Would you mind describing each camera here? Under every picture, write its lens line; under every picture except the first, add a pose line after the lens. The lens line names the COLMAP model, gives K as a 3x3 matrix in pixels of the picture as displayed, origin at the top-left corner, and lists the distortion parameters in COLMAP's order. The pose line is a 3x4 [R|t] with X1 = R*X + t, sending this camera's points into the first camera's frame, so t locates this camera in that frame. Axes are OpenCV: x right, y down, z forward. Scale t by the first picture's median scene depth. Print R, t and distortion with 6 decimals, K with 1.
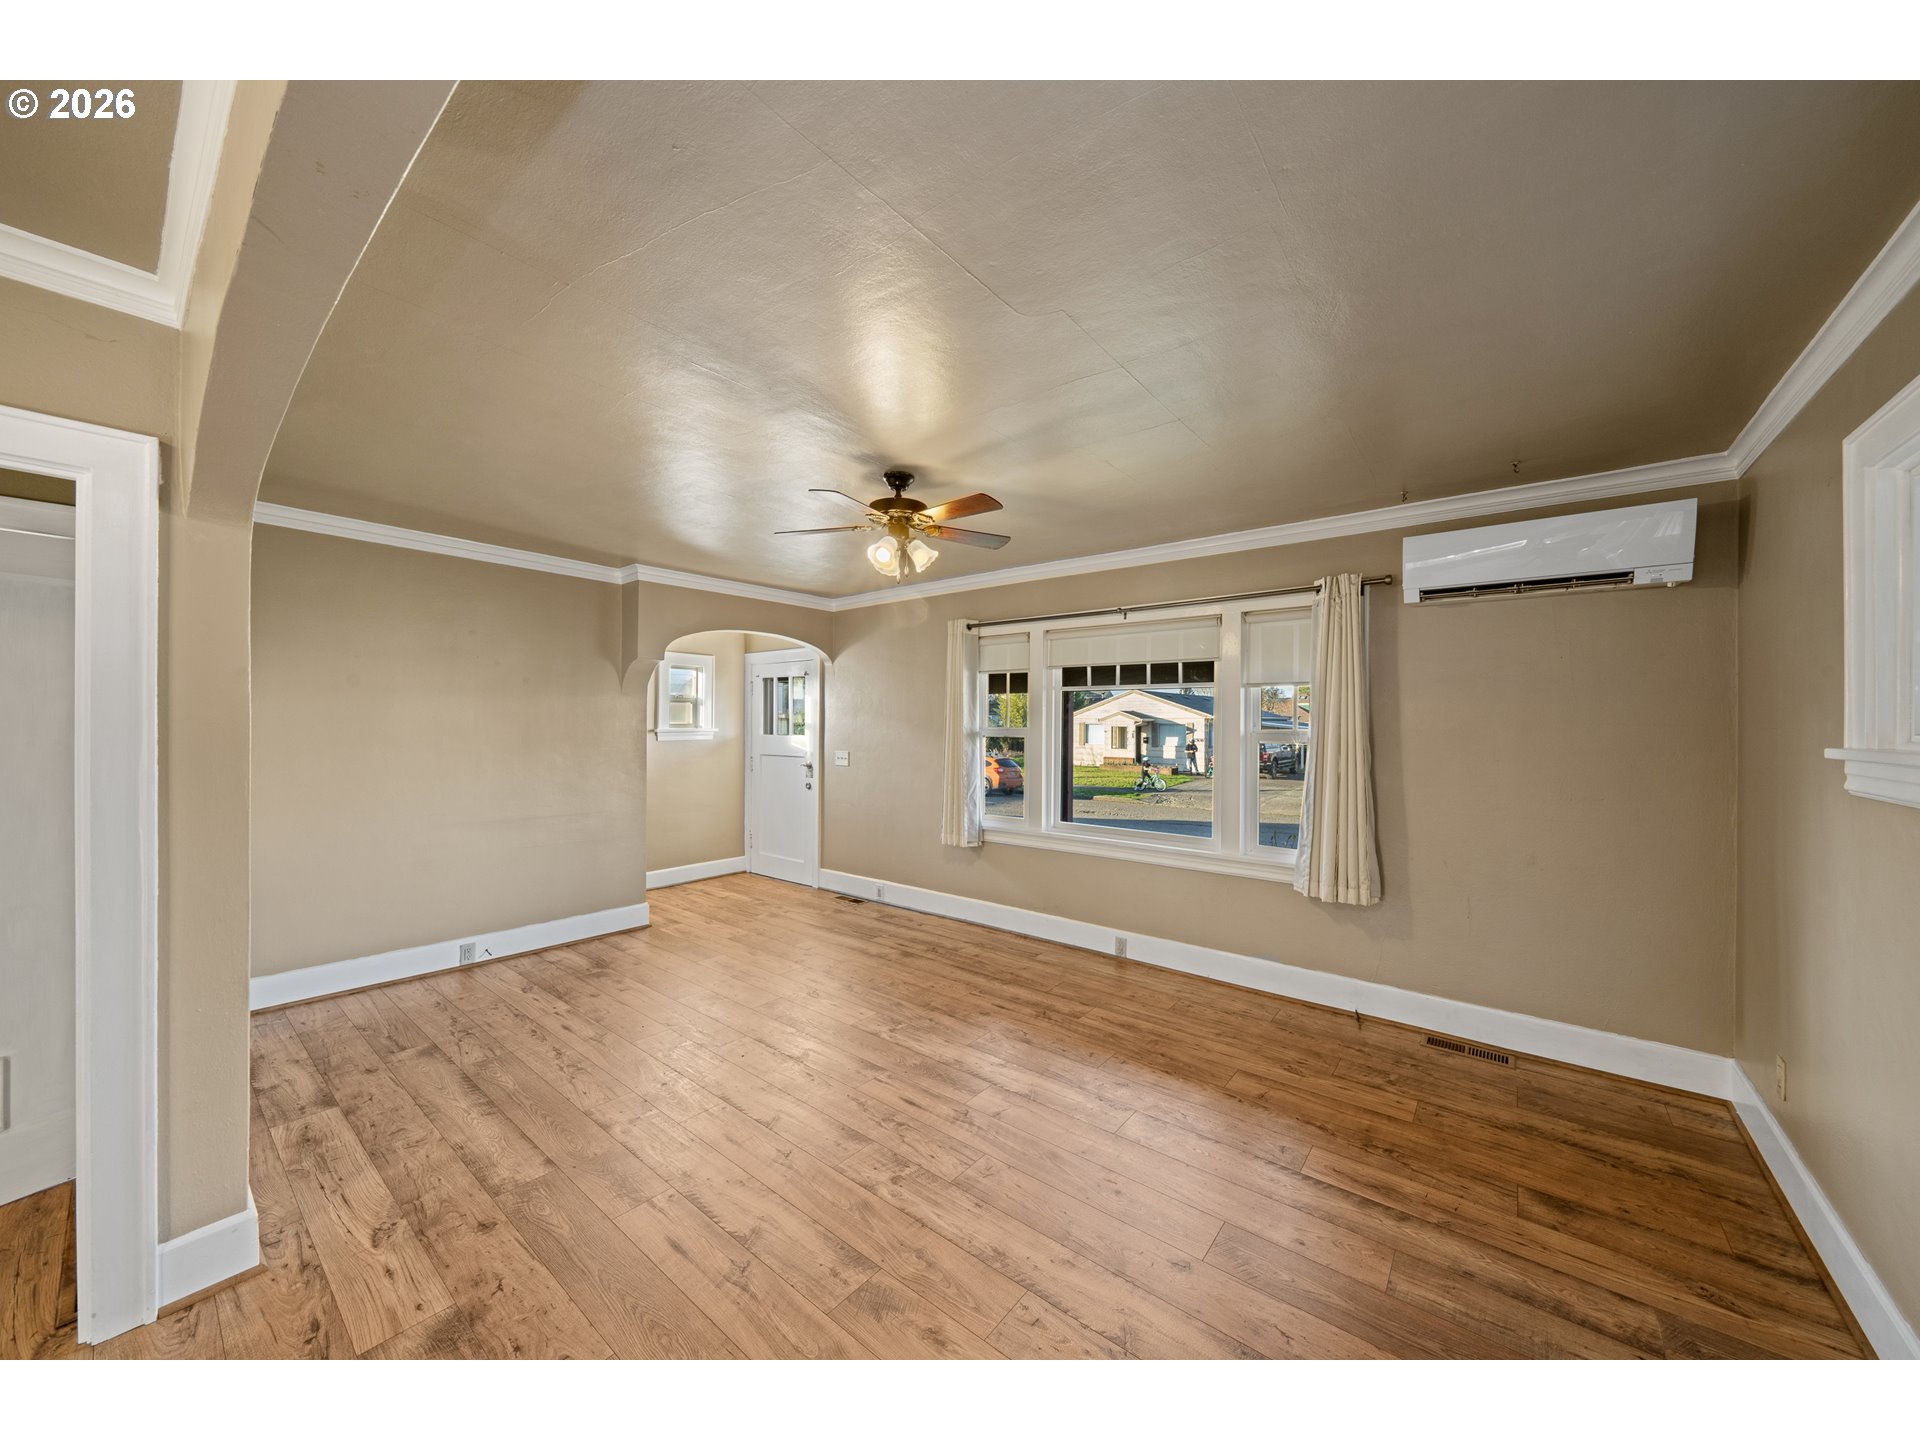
lens RADIAL K [[693.6, 0, 952.3], [0, 693.6, 723.3], [0, 0, 1]] dist [0.002971, 0.000118]
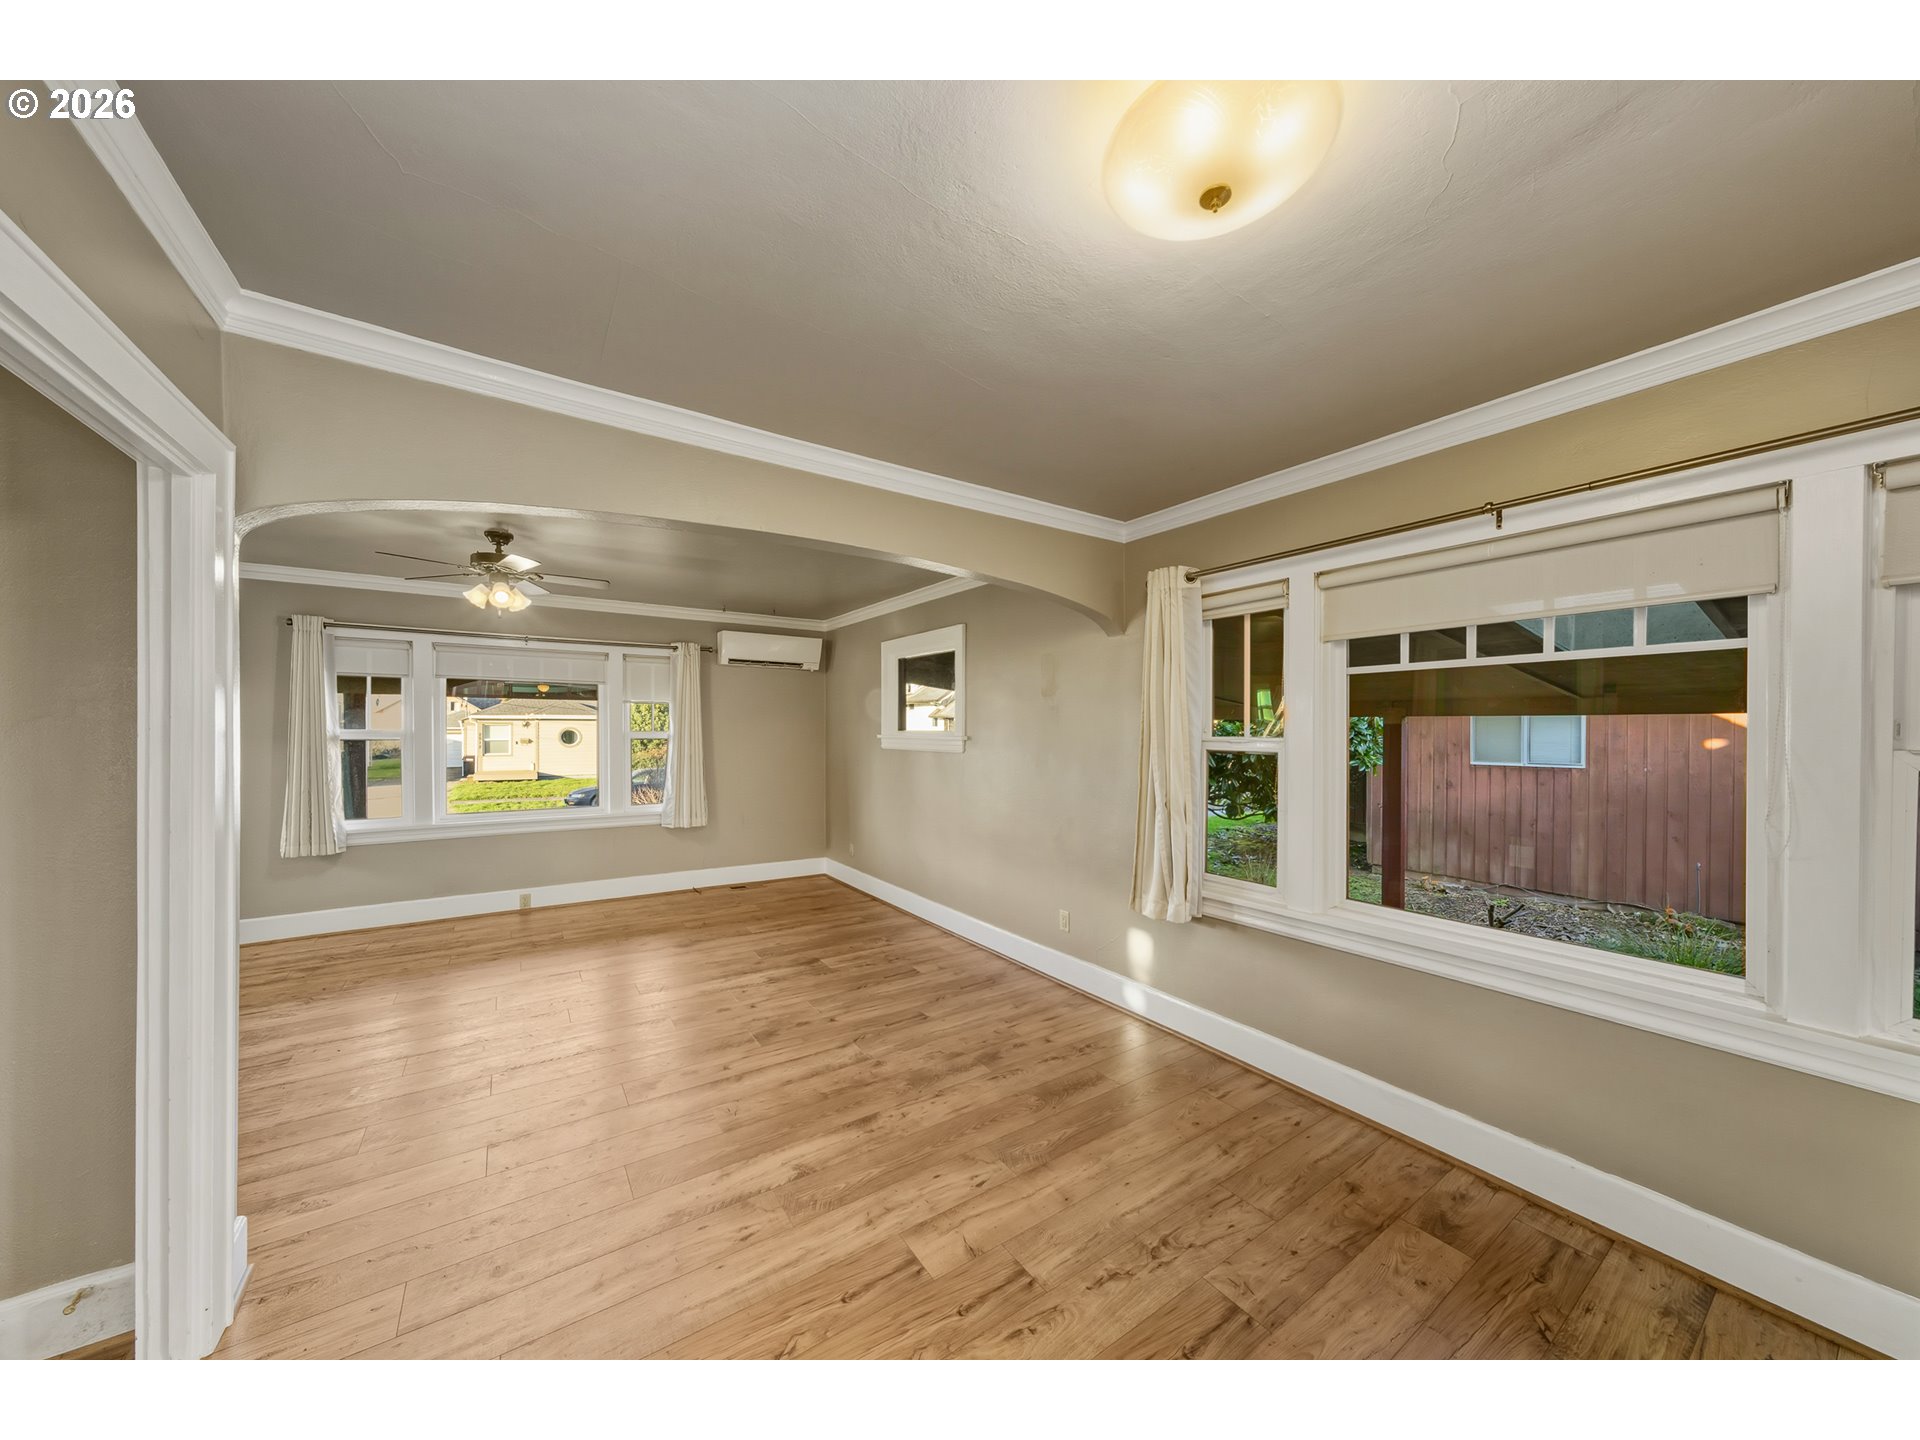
lens RADIAL K [[693.6, 0, 952.3], [0, 693.6, 723.3], [0, 0, 1]] dist [0.002971, 0.000118]
pose [[0.297013, 0.000914, 0.954873, -0.973646], [-0.001443, 0.999999, -0.000508, -0.008736], [-0.954872, -0.001227, 0.297014, -0.173040]]
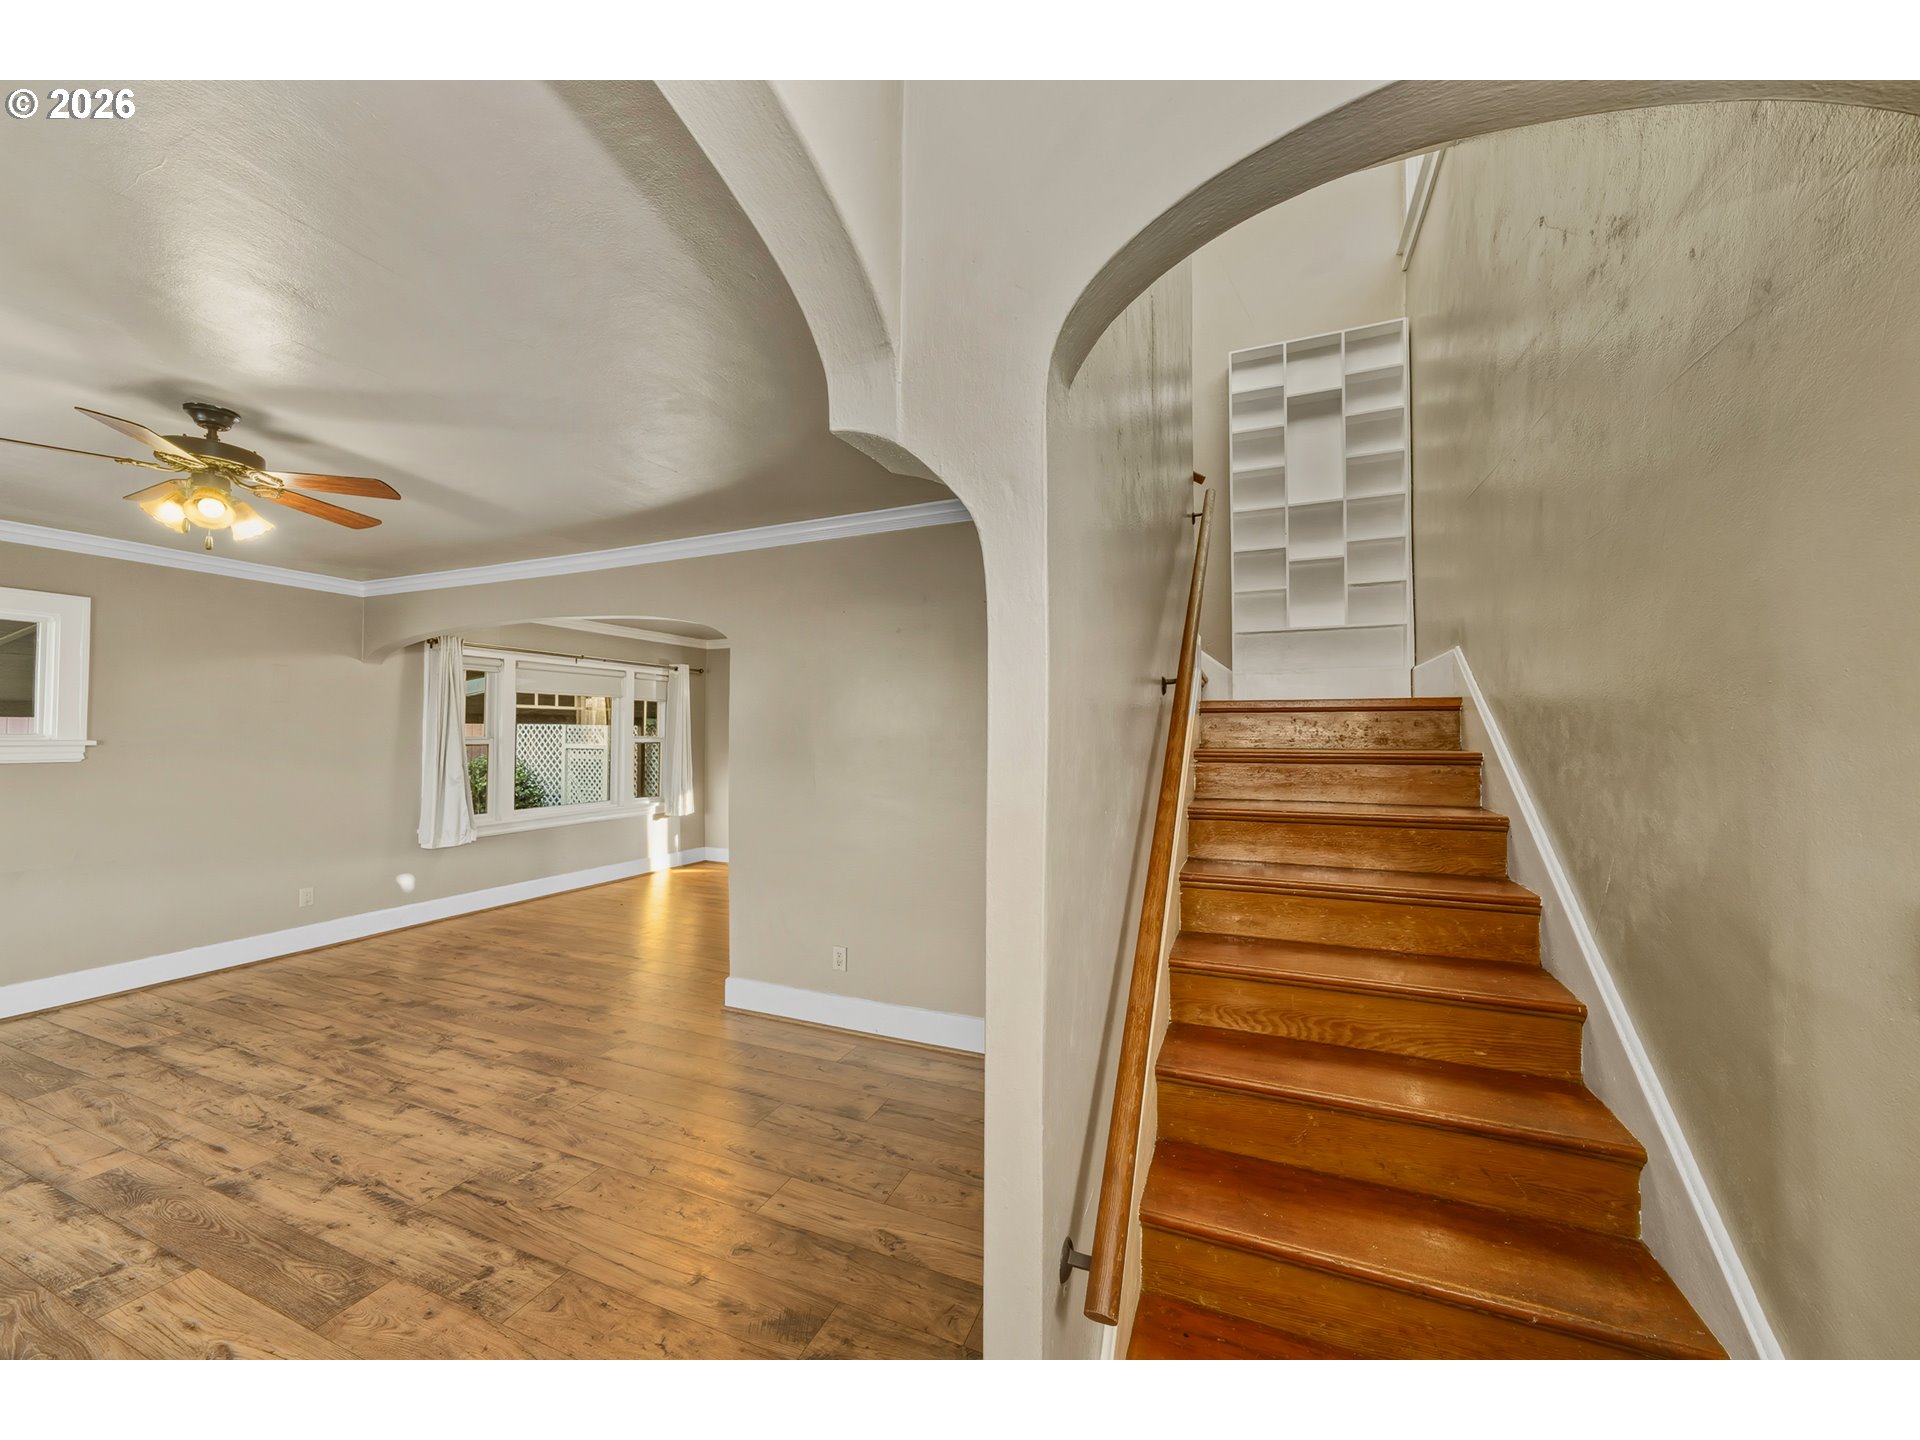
lens RADIAL K [[693.6, 0, 952.3], [0, 693.6, 723.3], [0, 0, 1]] dist [0.002971, 0.000118]
pose [[-0.953695, -0.012298, -0.300524, -0.579172], [-0.007680, 0.999834, -0.016542, -0.006323], [0.300677, -0.013468, -0.953631, 1.797744]]
